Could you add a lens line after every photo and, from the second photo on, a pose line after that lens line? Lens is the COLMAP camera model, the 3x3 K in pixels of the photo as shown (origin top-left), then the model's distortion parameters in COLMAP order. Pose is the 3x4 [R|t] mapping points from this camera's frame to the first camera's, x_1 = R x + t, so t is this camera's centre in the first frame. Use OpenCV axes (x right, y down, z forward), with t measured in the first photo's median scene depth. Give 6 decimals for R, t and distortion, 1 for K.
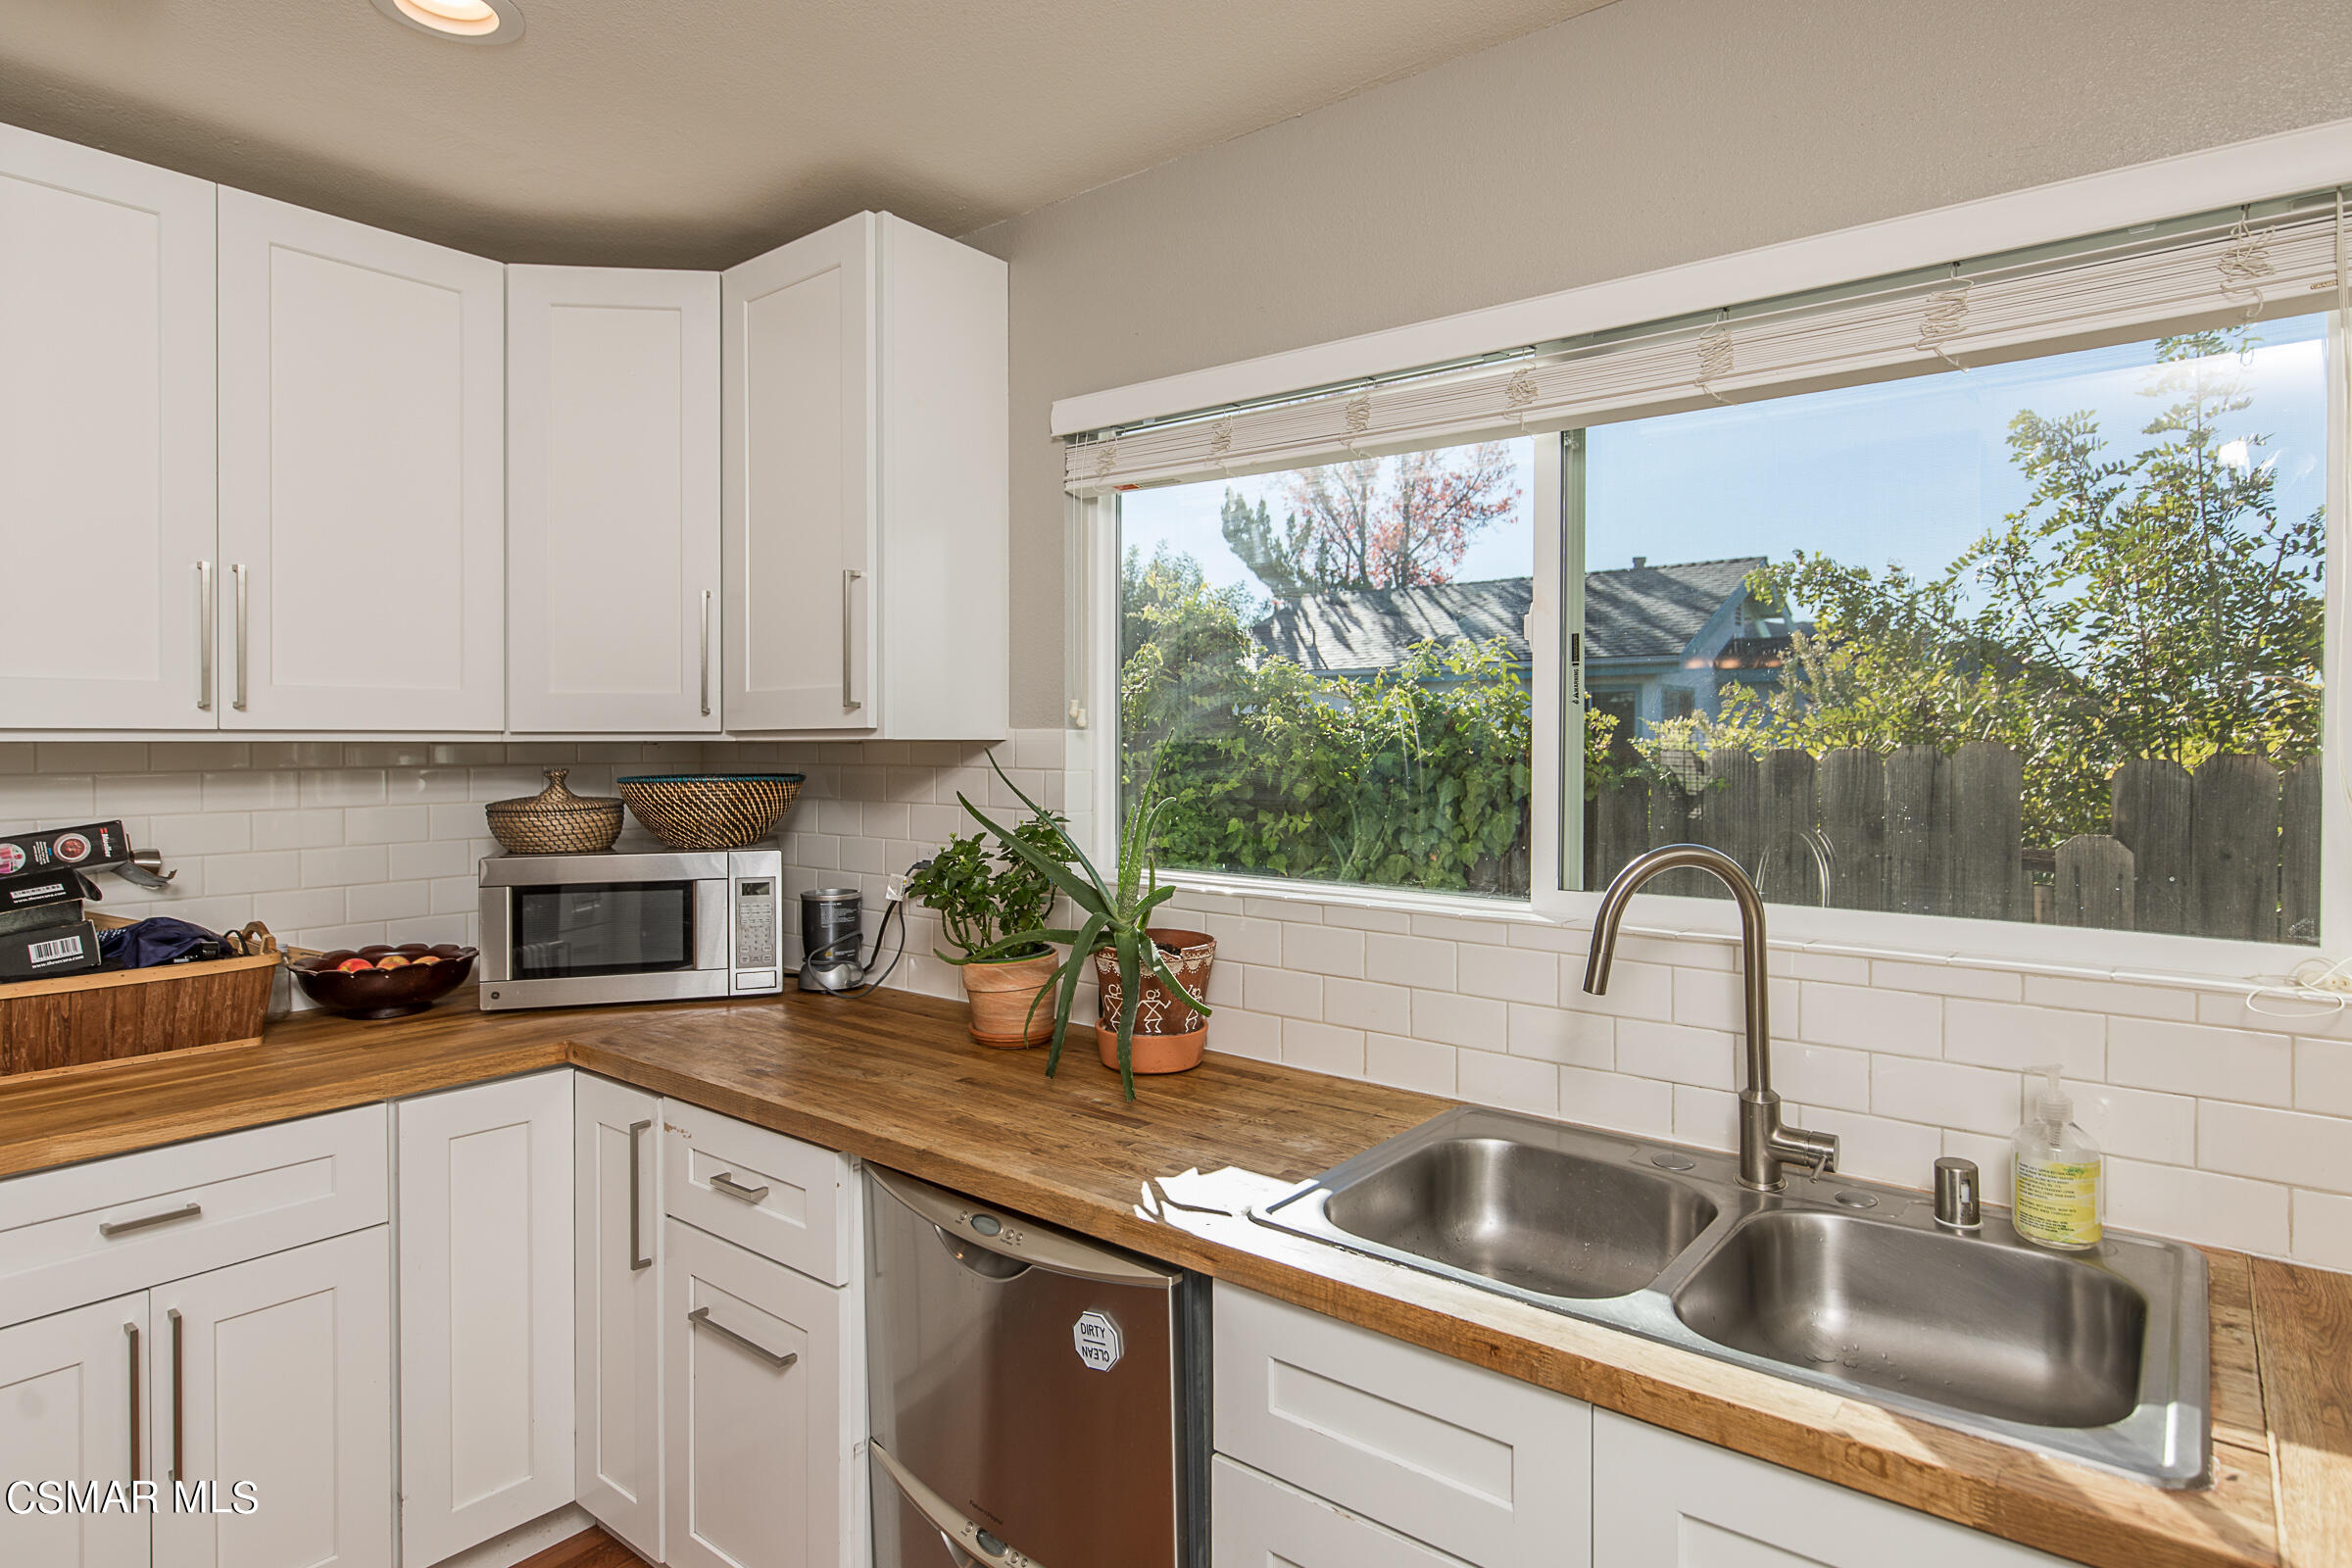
lens RADIAL K [[1269.9, 0, 1189.7], [0, 1269.9, 742.4], [0, 0, 1]] dist [-0.001058, -0.000206]
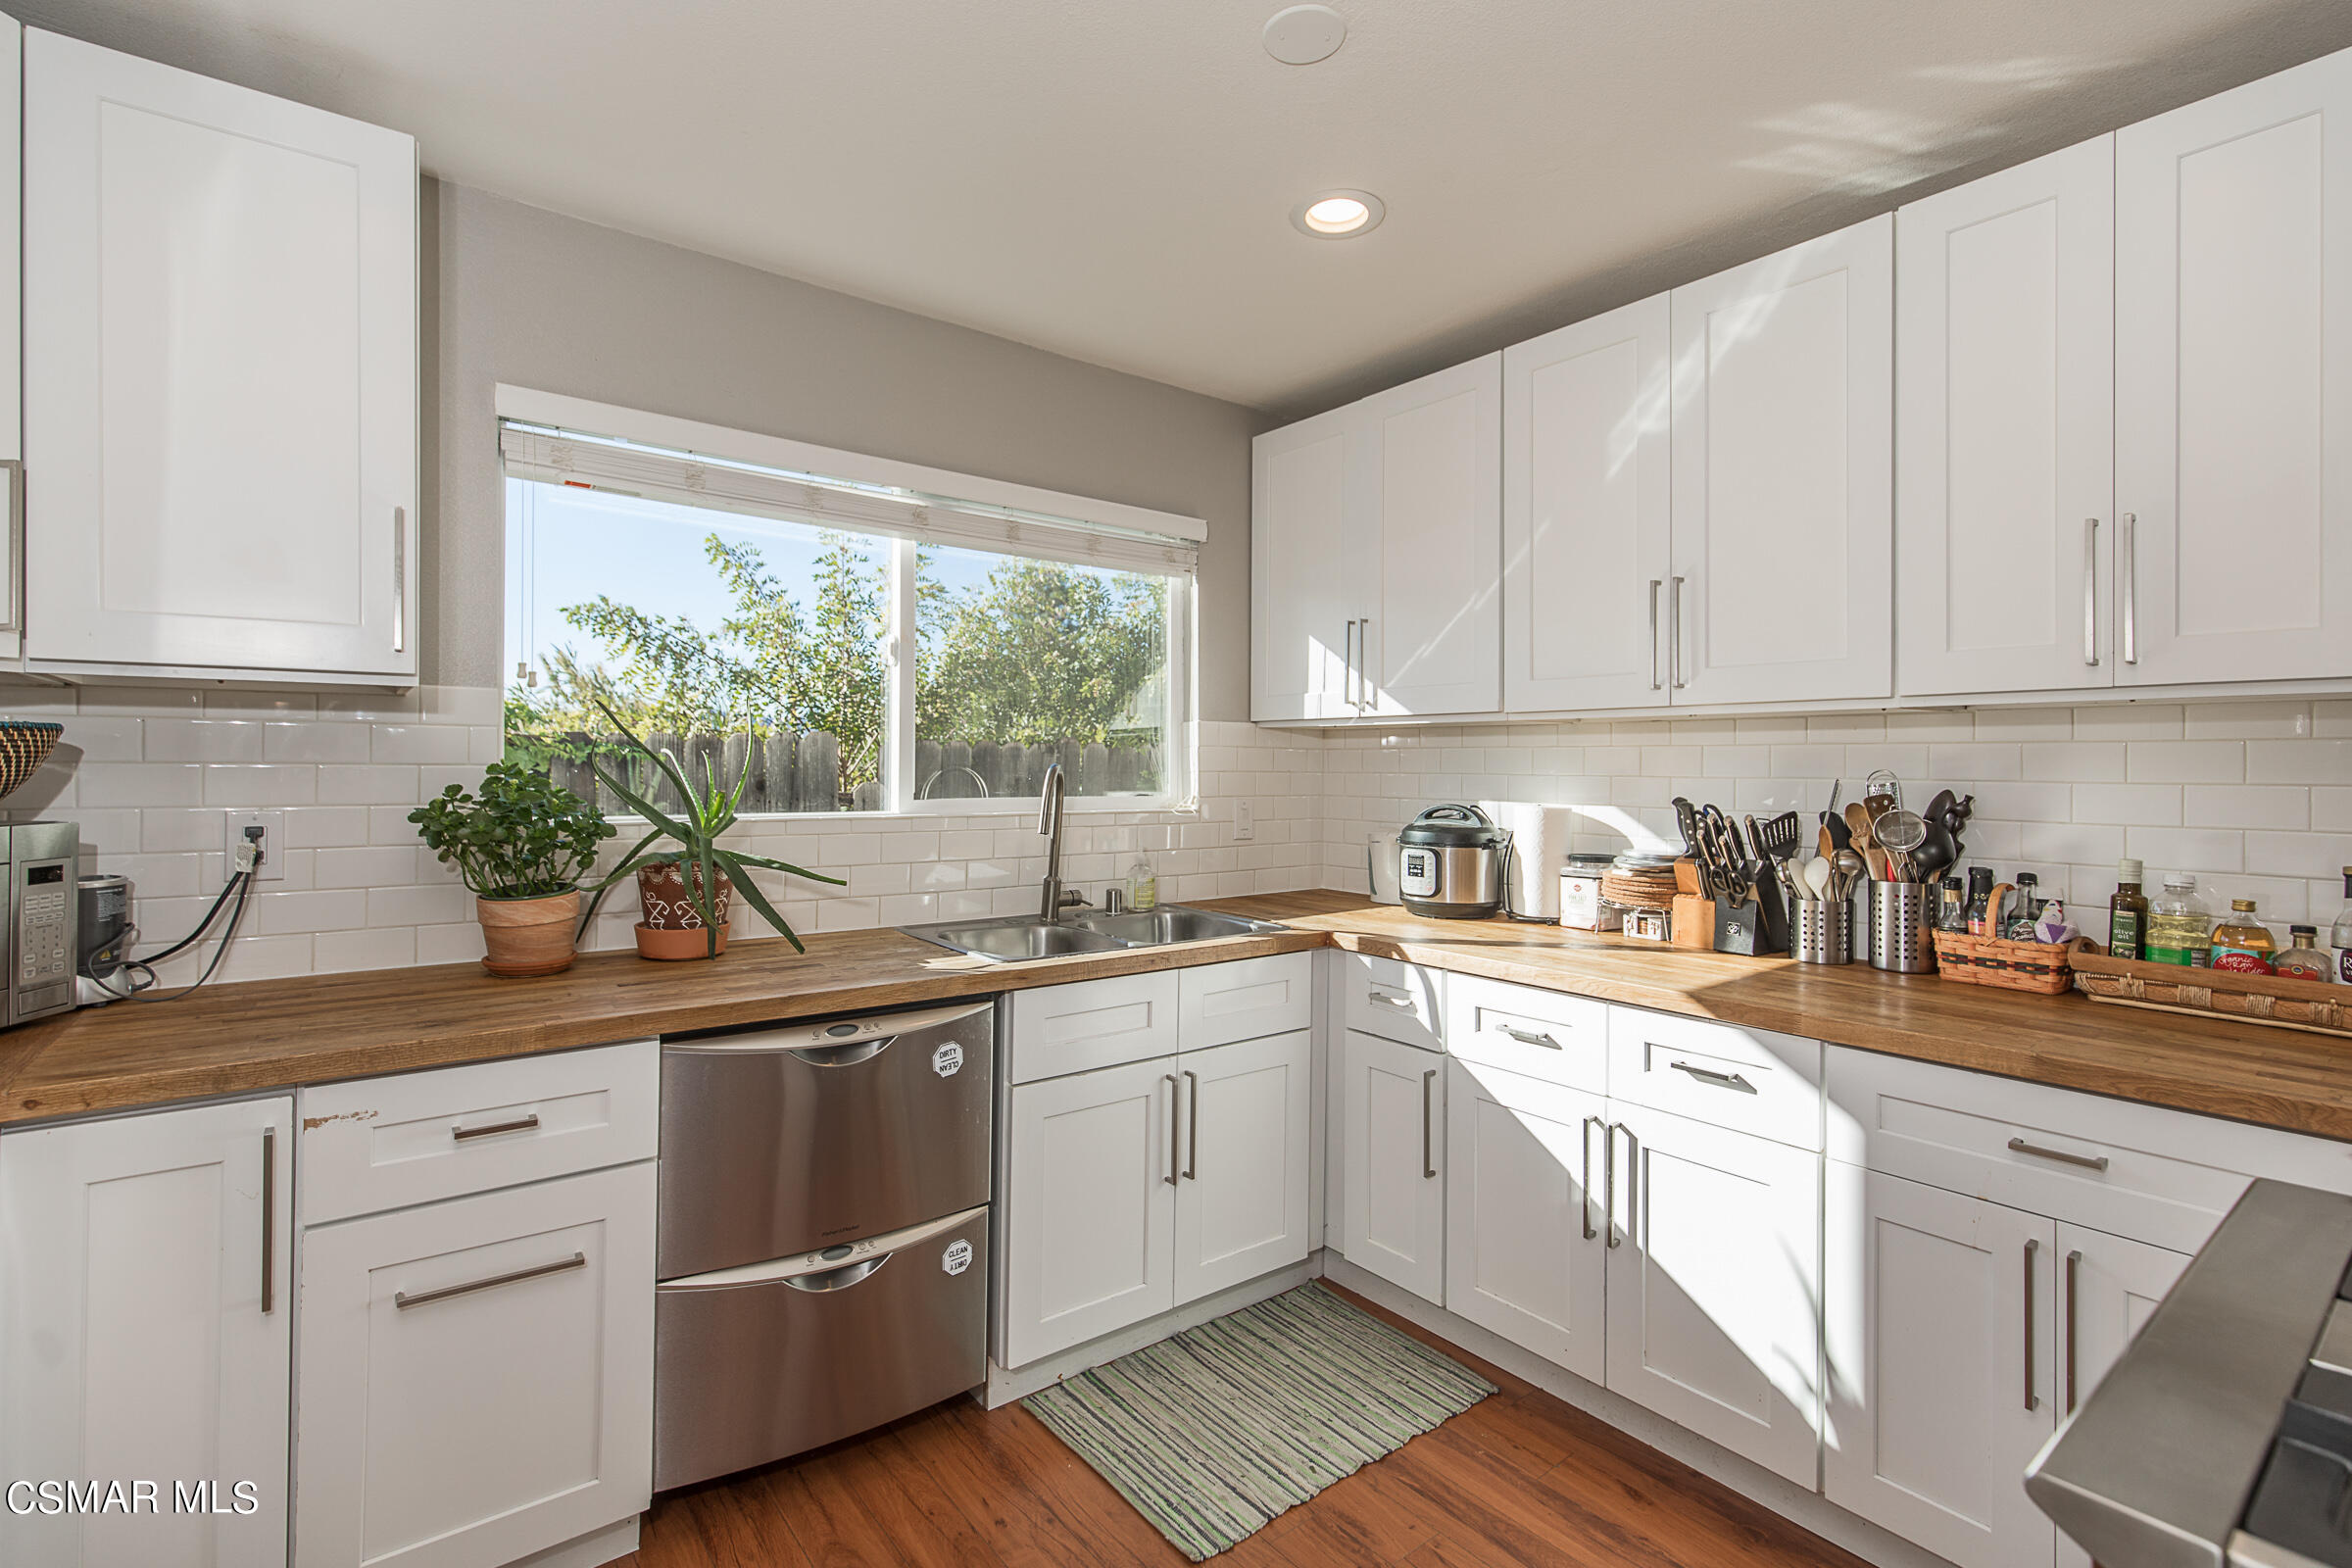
lens RADIAL K [[1050.1, 0, 1173.7], [0, 1050.1, 765.2], [0, 0, 1]] dist [0.000679, -0.000228]
pose [[0.248122, 0.006002, 0.968710, -0.879647], [-0.000869, 0.999982, -0.005973, 0.062538], [-0.968728, 0.000640, 0.248123, 0.245787]]
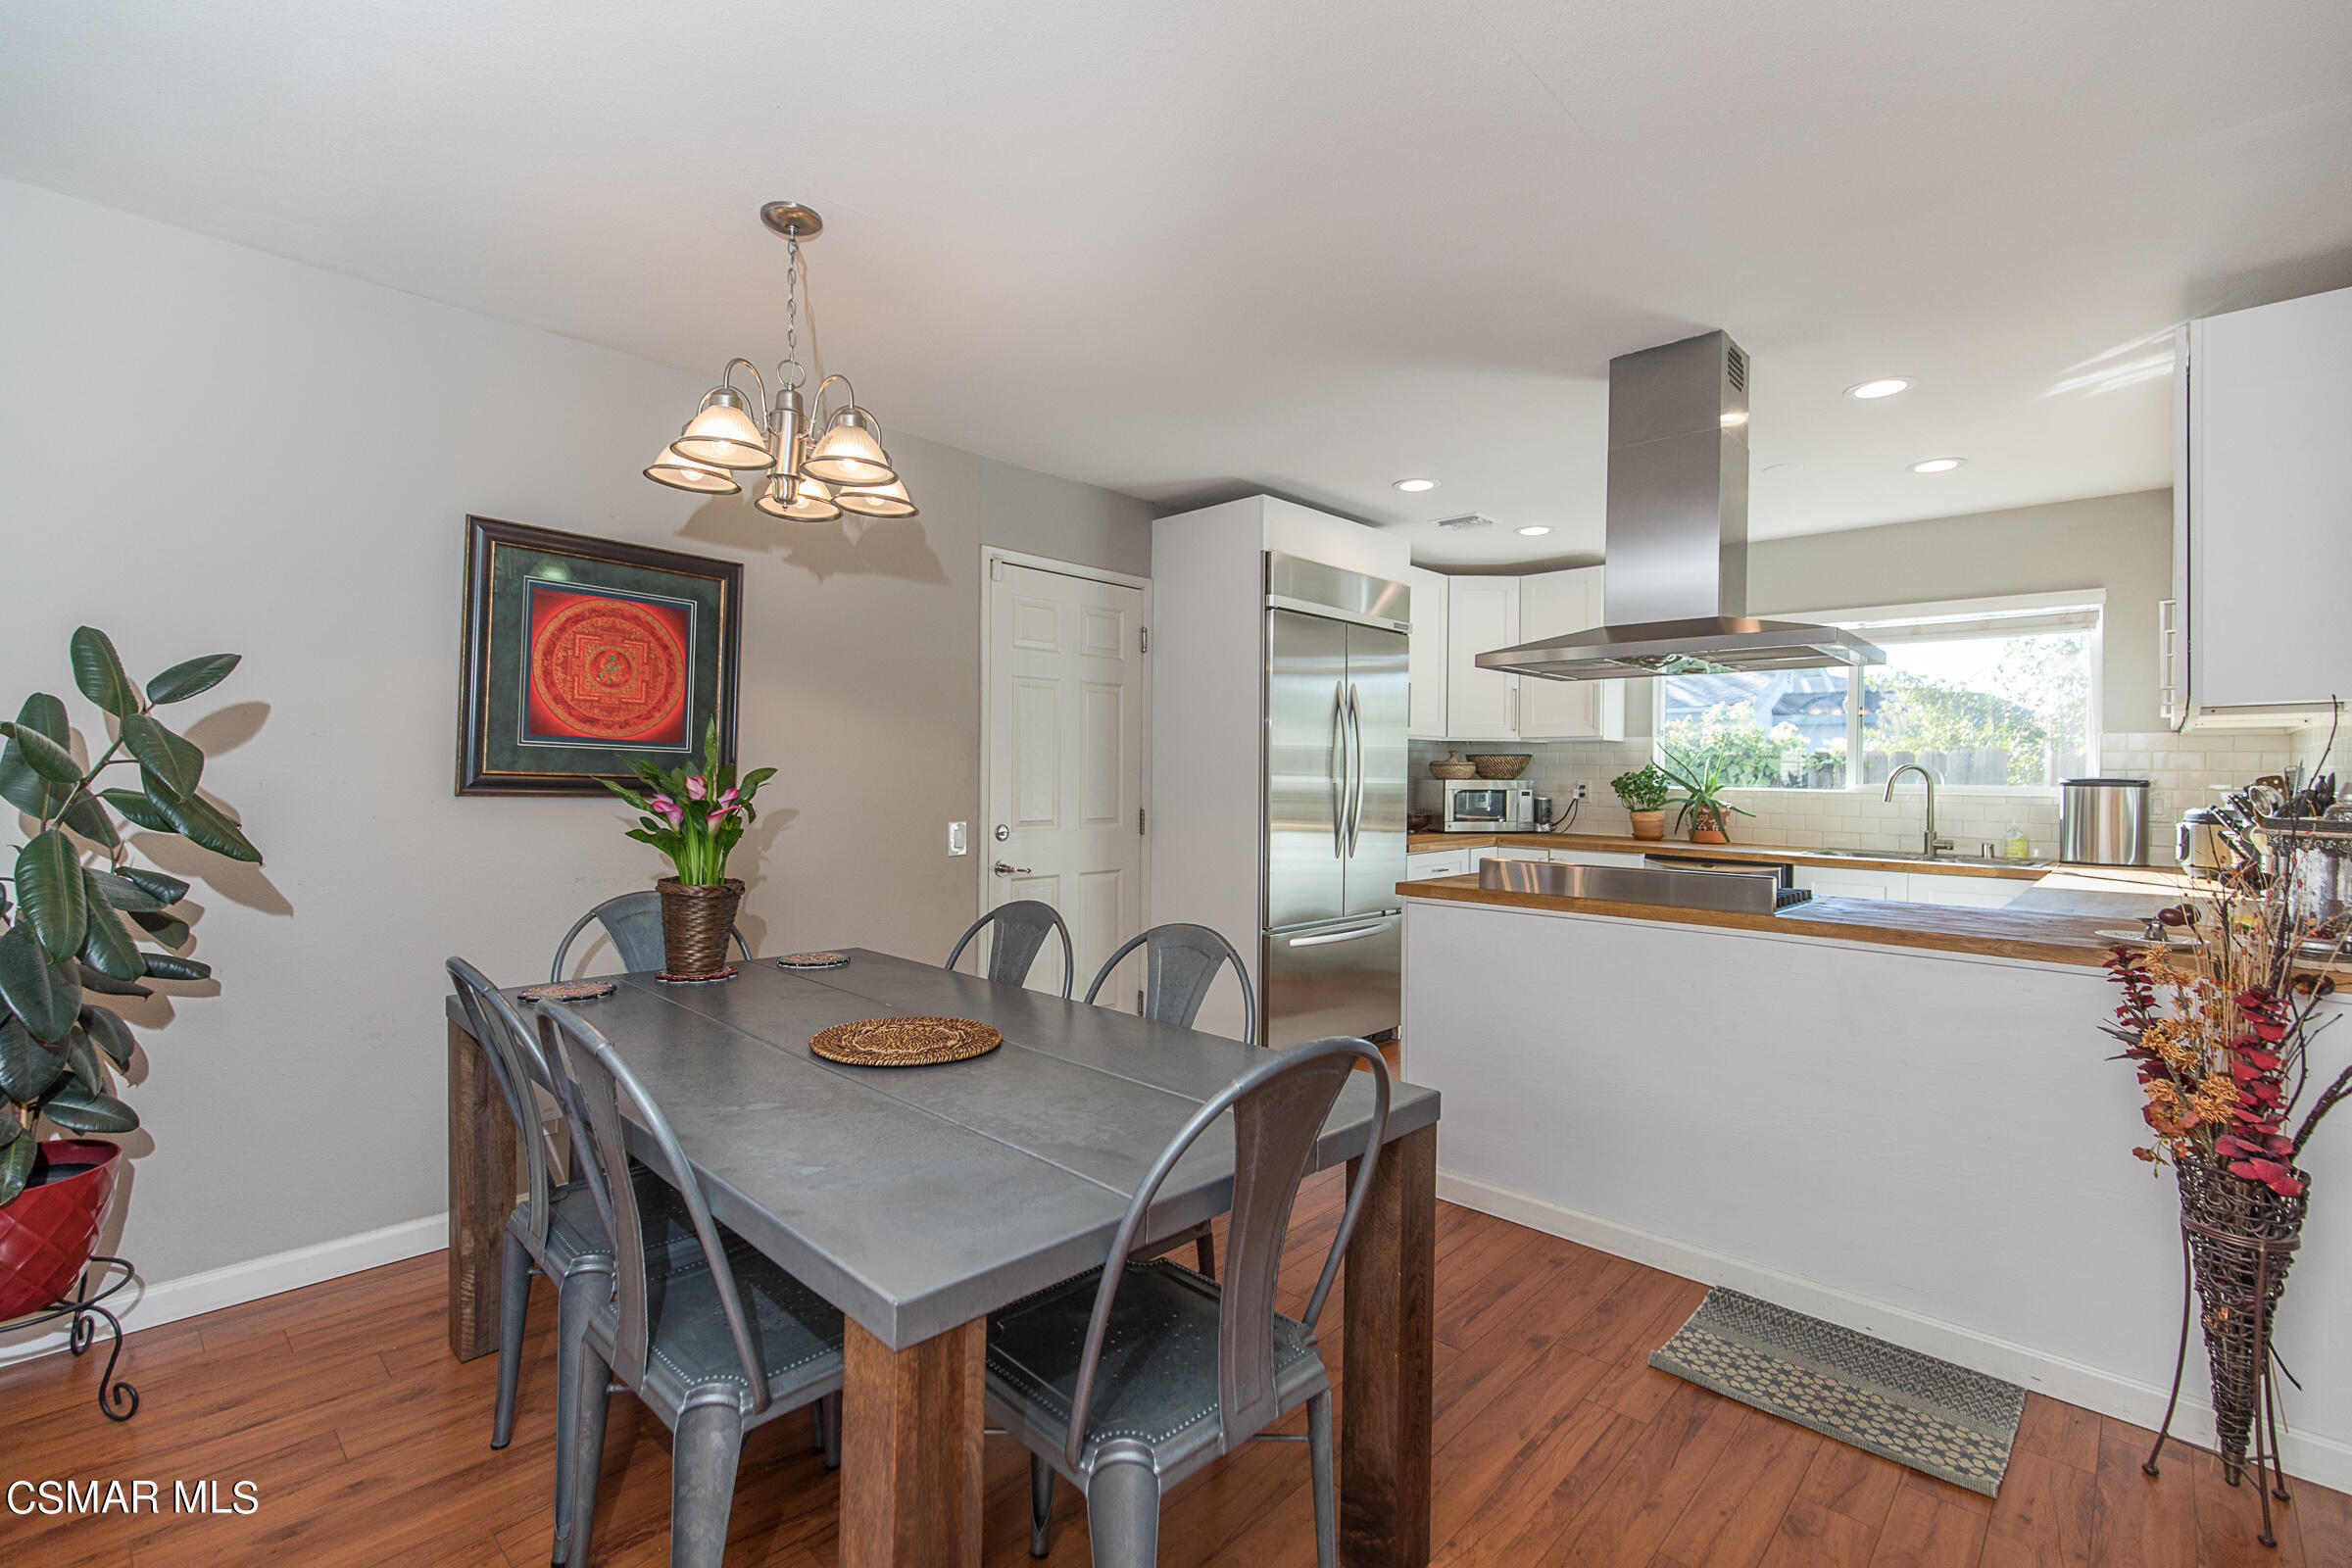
lens RADIAL K [[1050.1, 0, 1173.7], [0, 1050.1, 765.2], [0, 0, 1]] dist [0.000679, -0.000228]
pose [[0.996448, 0.011390, -0.083438, -1.058440], [-0.012345, 0.999864, -0.010939, 0.099404], [0.083302, 0.011930, 0.996453, -1.584200]]
